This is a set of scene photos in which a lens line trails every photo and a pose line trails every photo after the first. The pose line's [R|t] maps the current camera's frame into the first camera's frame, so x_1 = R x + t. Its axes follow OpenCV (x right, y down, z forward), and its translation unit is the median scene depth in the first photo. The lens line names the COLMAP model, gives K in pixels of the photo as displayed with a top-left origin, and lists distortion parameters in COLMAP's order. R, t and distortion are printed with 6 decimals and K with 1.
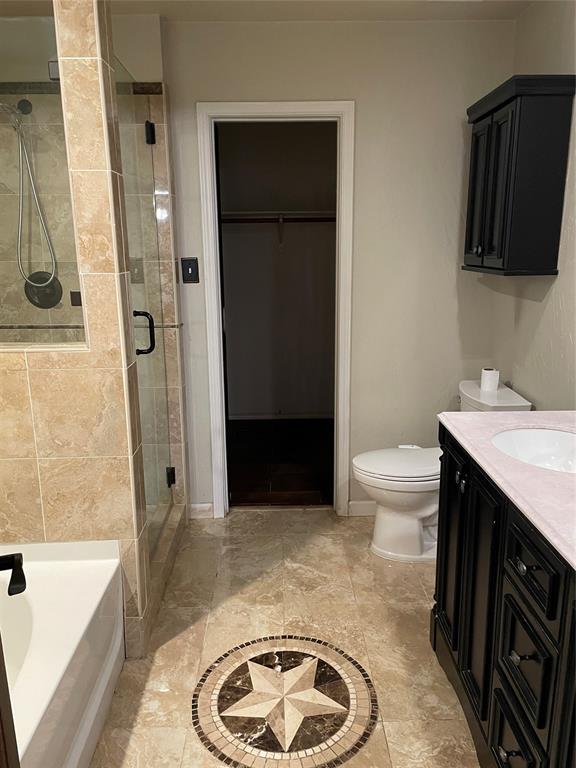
lens RADIAL K [[584.1, 0, 291.9], [0, 584.1, 380.6], [0, 0, 1]] dist [0.114474, -0.133118]
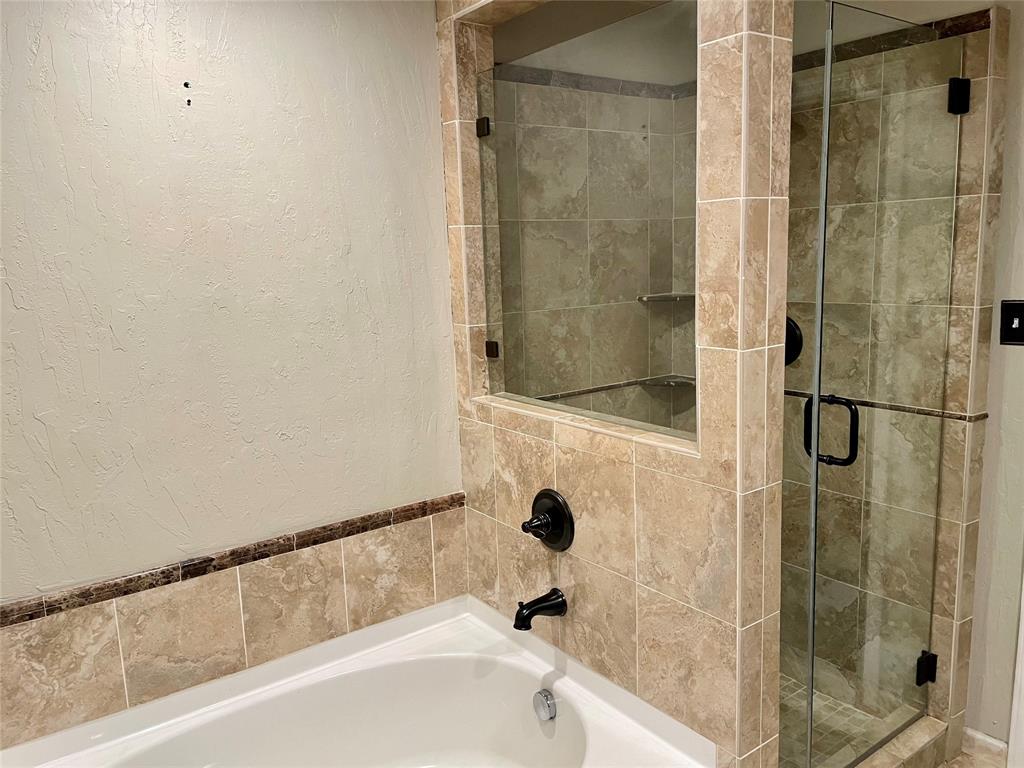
lens RADIAL K [[778.8, 0, 514.7], [0, 778.8, 385.4], [0, 0, 1]] dist [0.114474, -0.133118]
pose [[0.576630, 0.129680, -0.806648, 0.193248], [-0.153898, 0.986889, 0.048642, -0.107730], [0.802380, 0.096094, 0.589027, 0.215363]]
